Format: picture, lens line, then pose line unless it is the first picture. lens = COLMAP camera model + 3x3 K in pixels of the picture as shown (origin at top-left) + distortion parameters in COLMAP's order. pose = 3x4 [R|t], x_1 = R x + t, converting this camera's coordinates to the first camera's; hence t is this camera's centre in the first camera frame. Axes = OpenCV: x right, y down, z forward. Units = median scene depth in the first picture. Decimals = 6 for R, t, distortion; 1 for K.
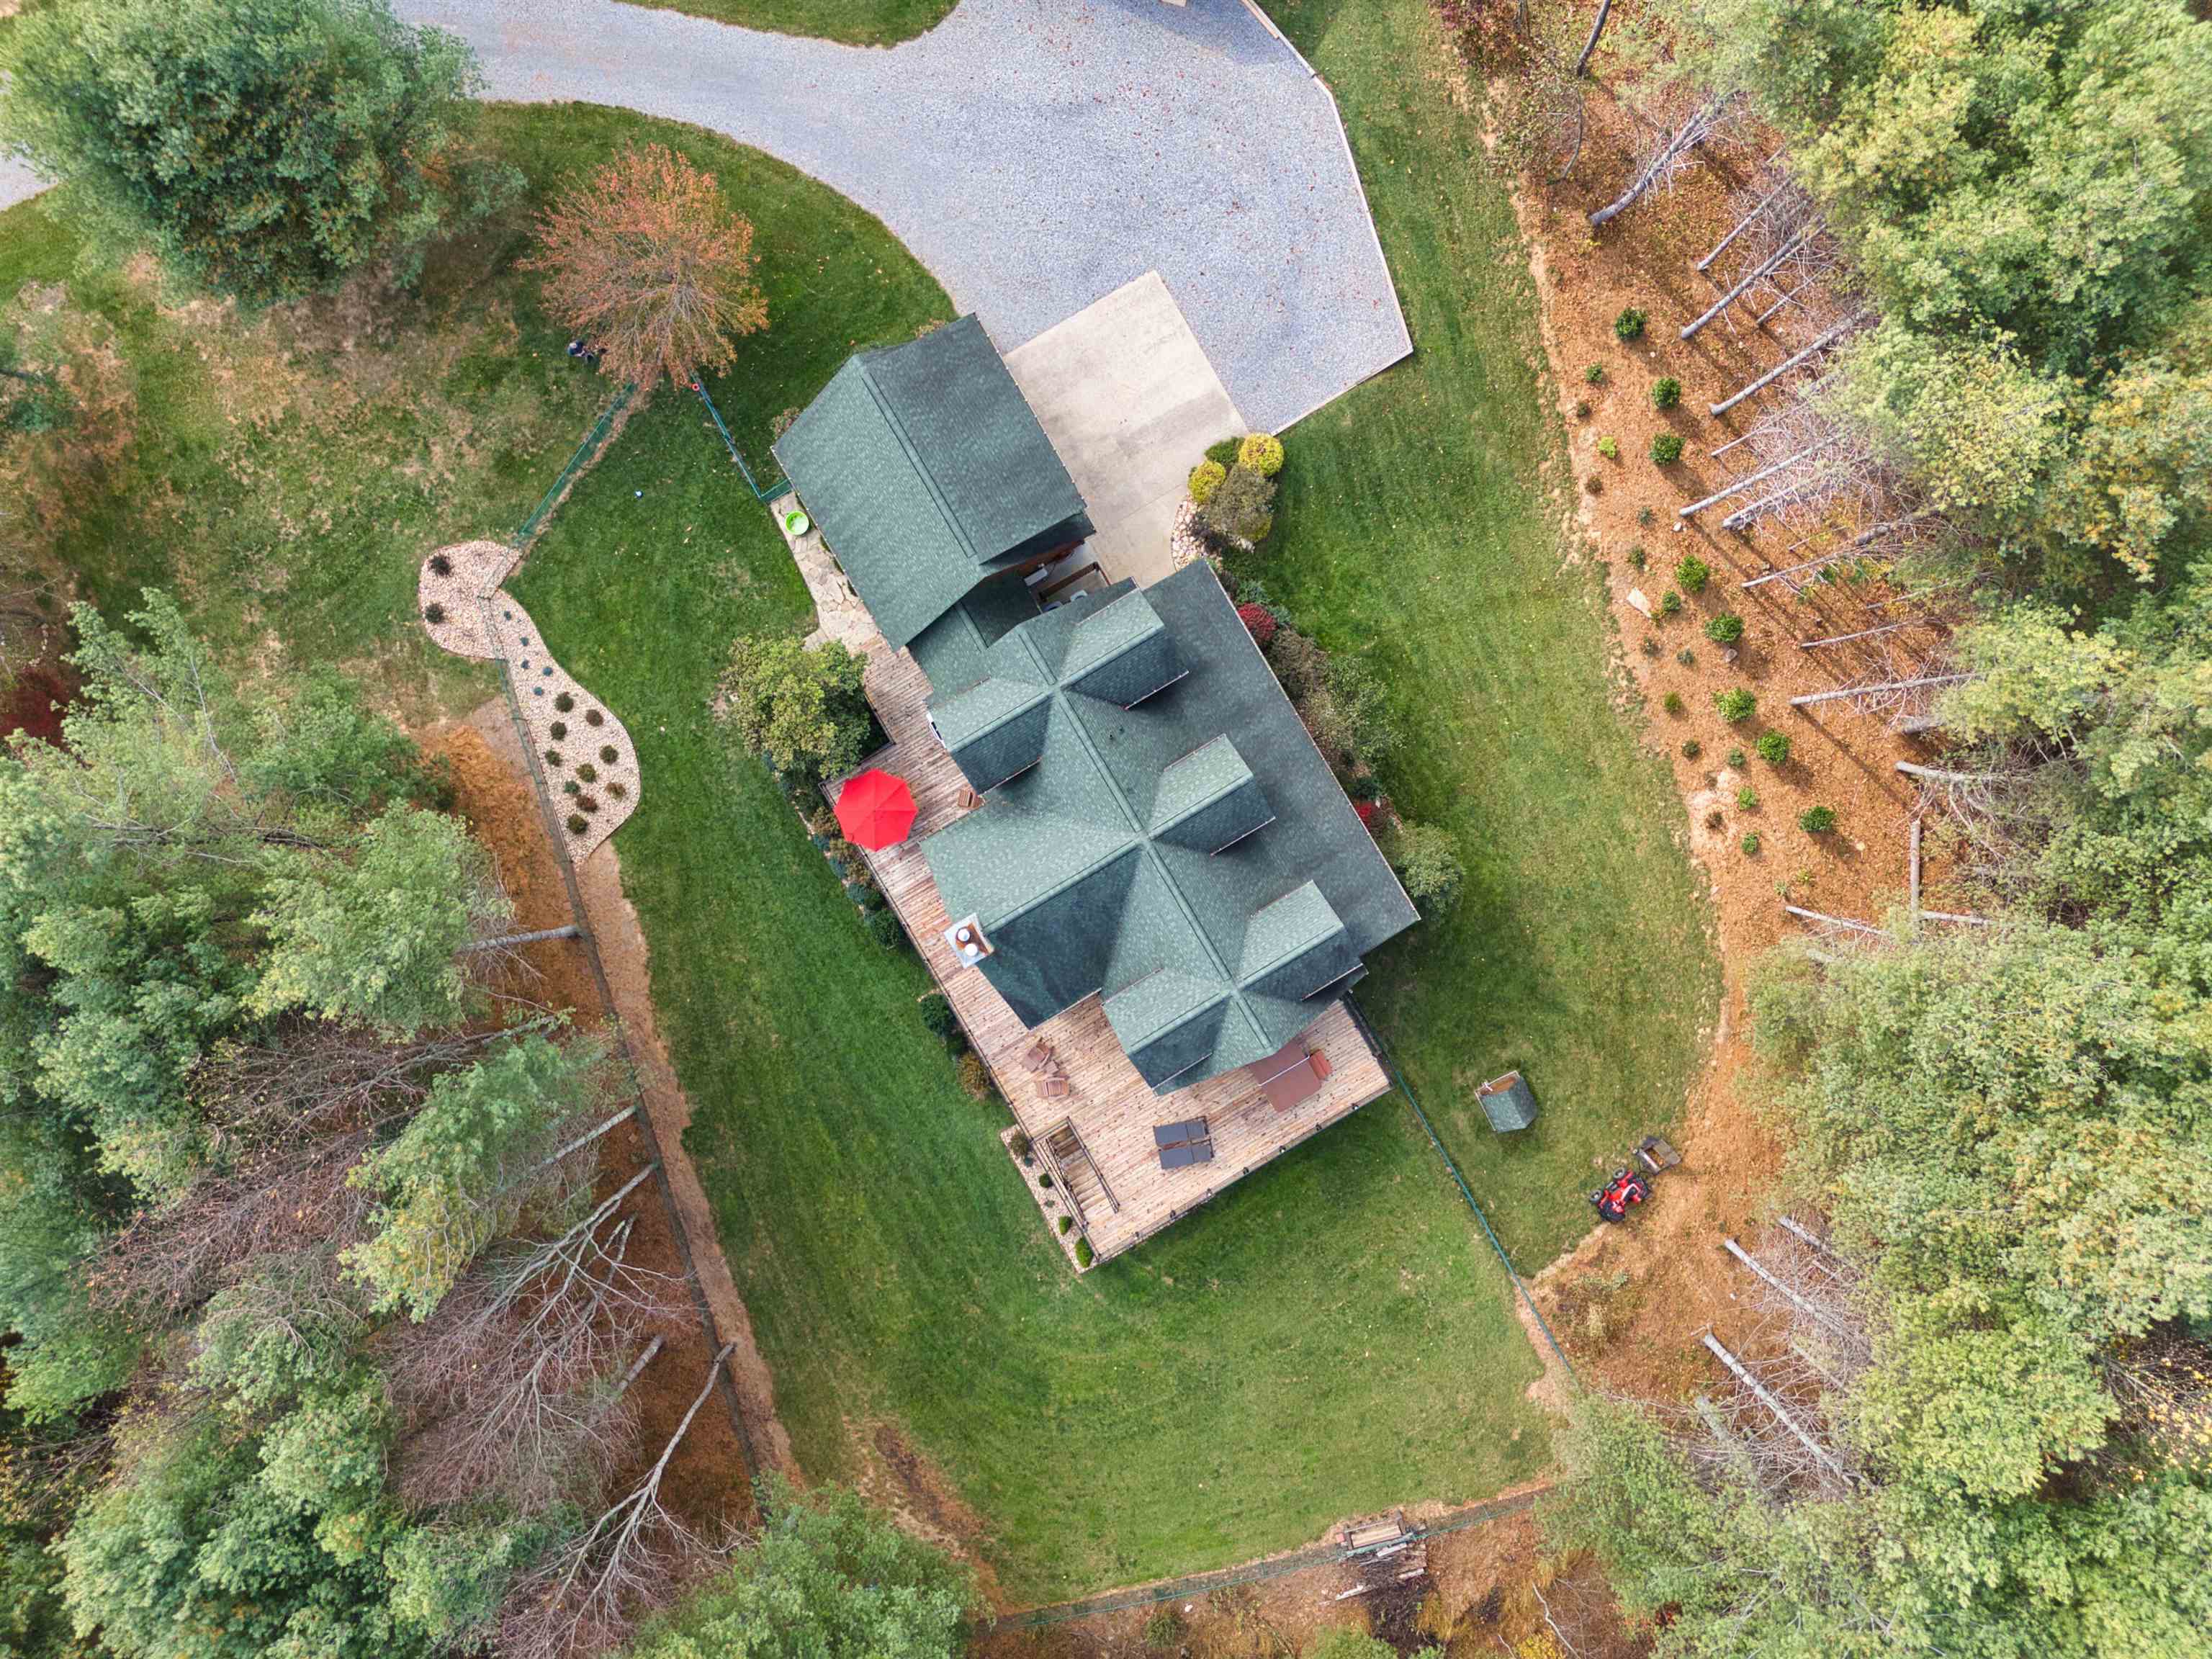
lens RADIAL K [[1567.1, 0, 1096.4], [0, 1567.1, 819.0], [0, 0, 1]] dist [0.068893, -0.052213]
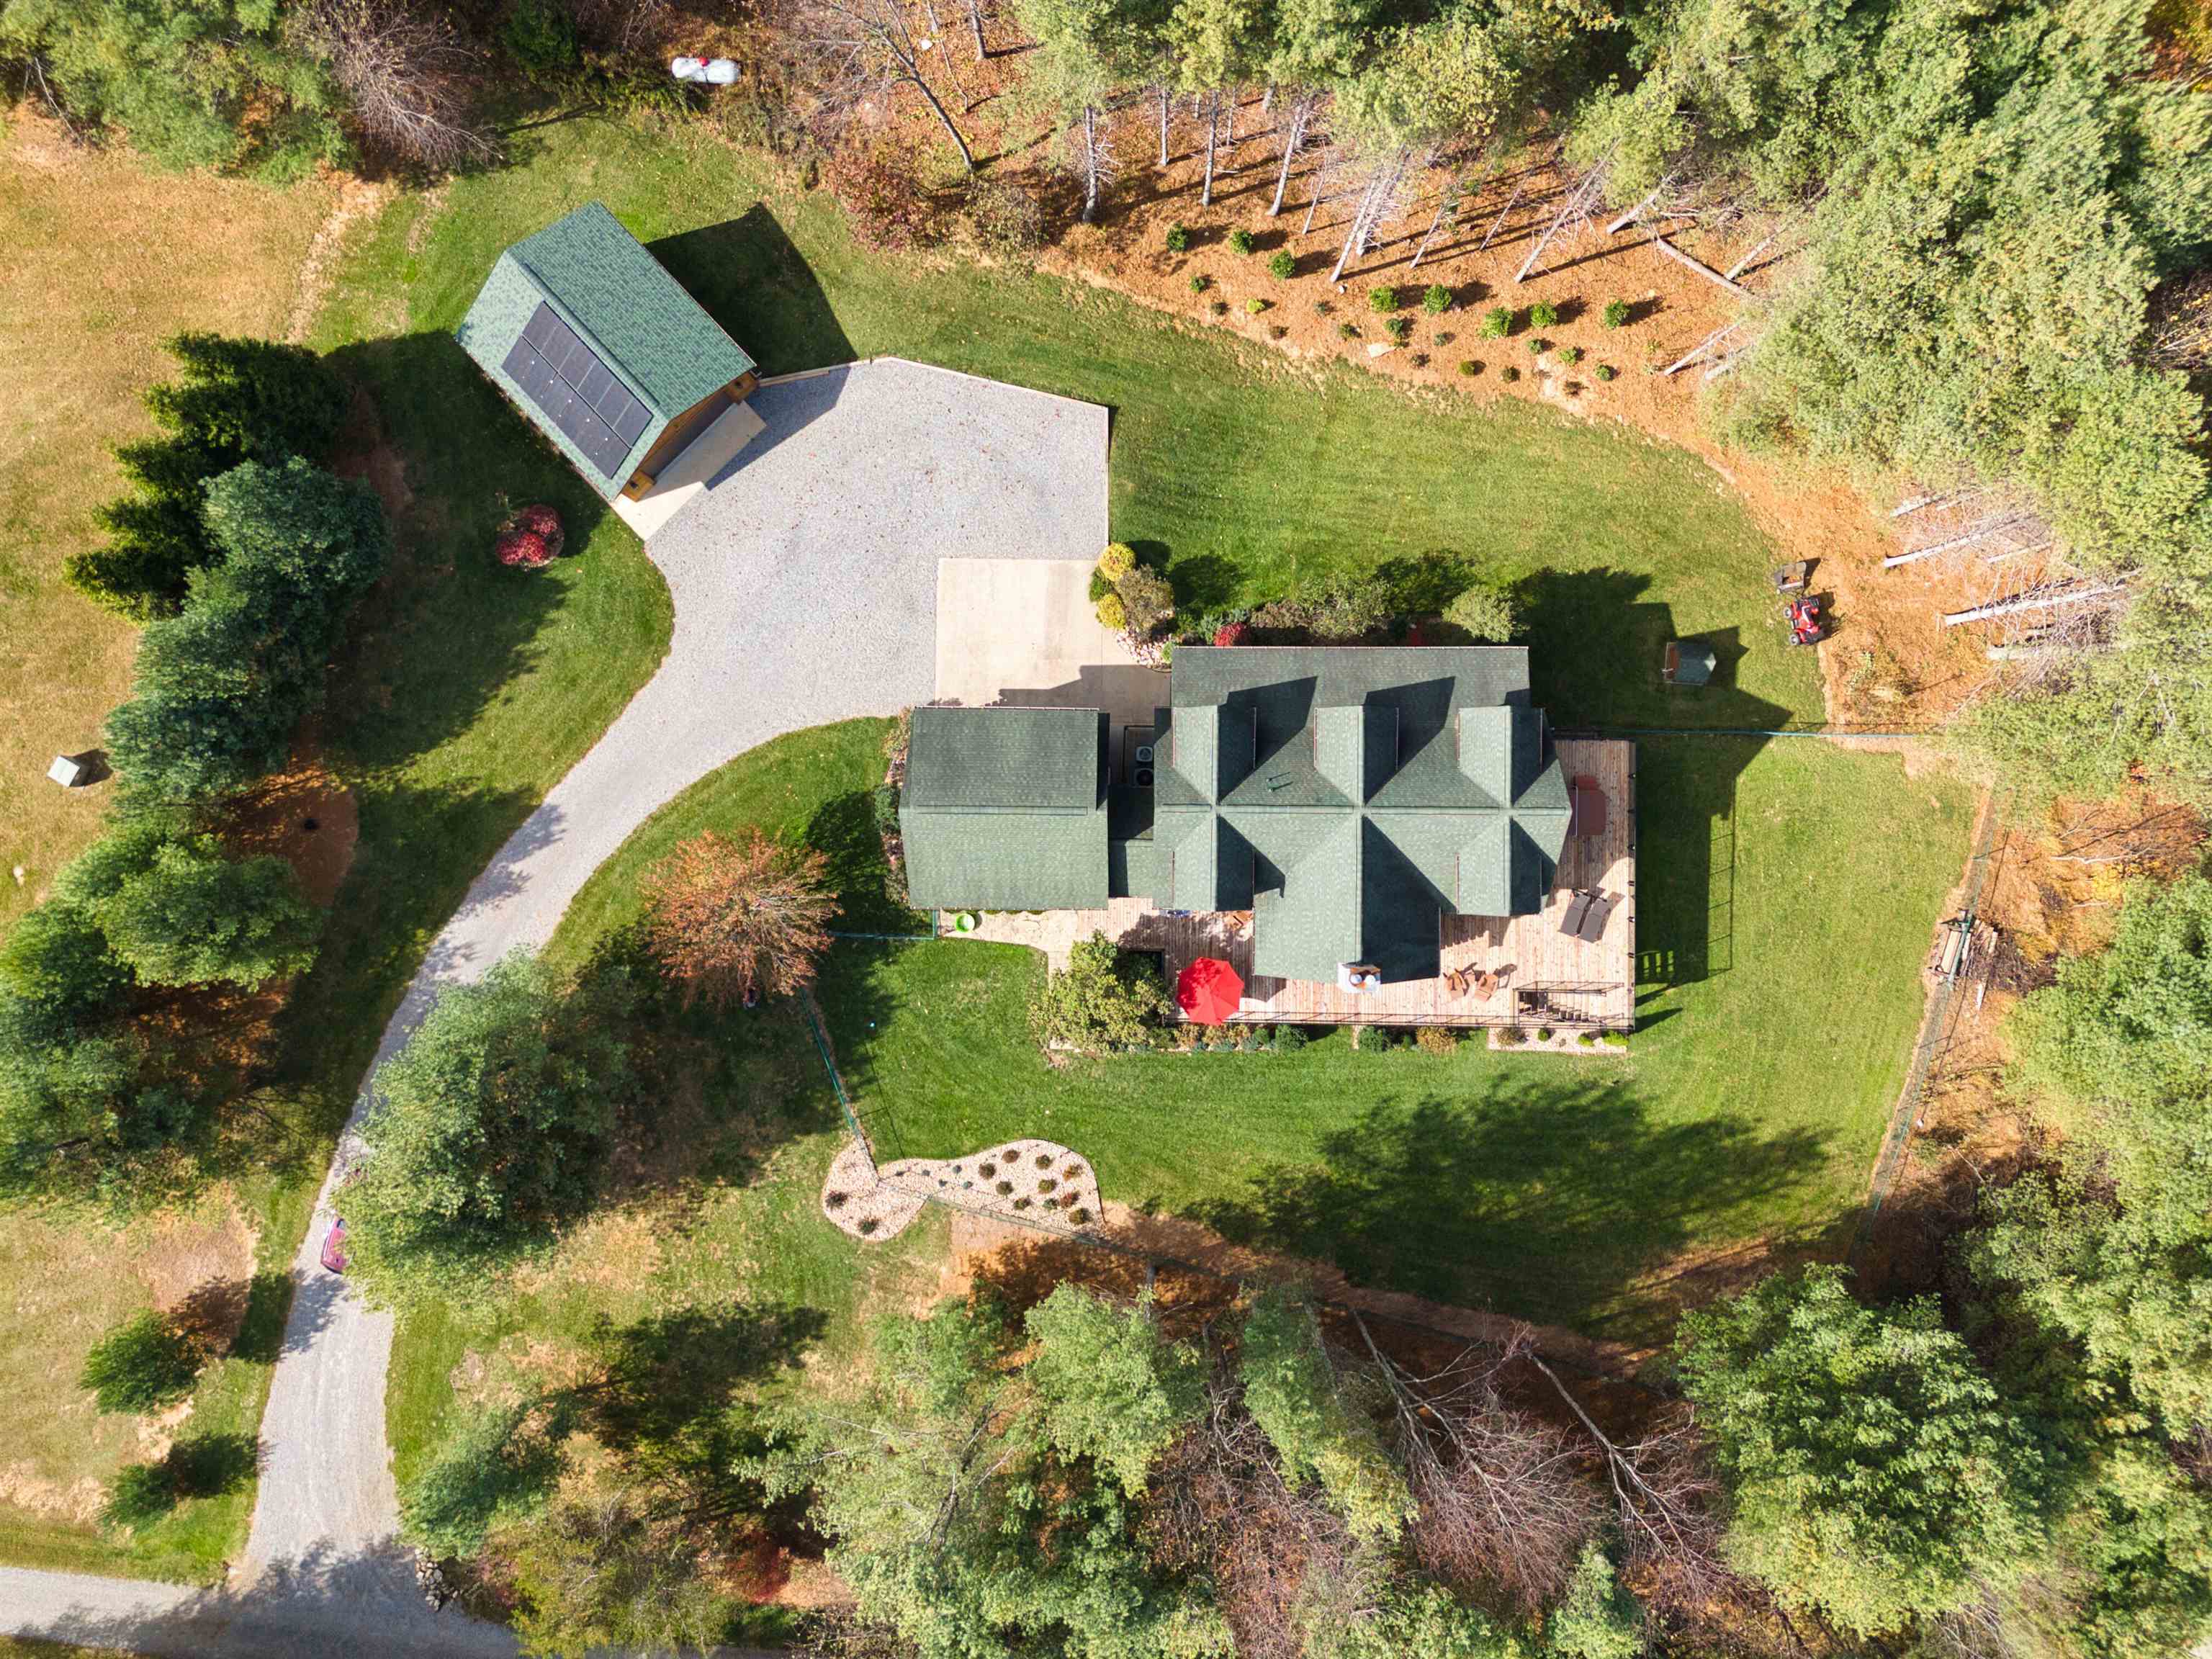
lens RADIAL K [[1567.1, 0, 1118.7], [0, 1567.1, 824.7], [0, 0, 1]] dist [0.068893, -0.052213]
pose [[0.517589, -0.855591, 0.008097, -0.074989], [0.855610, 0.517491, -0.011624, -0.112813], [0.005755, 0.012944, 0.999900, -0.185886]]
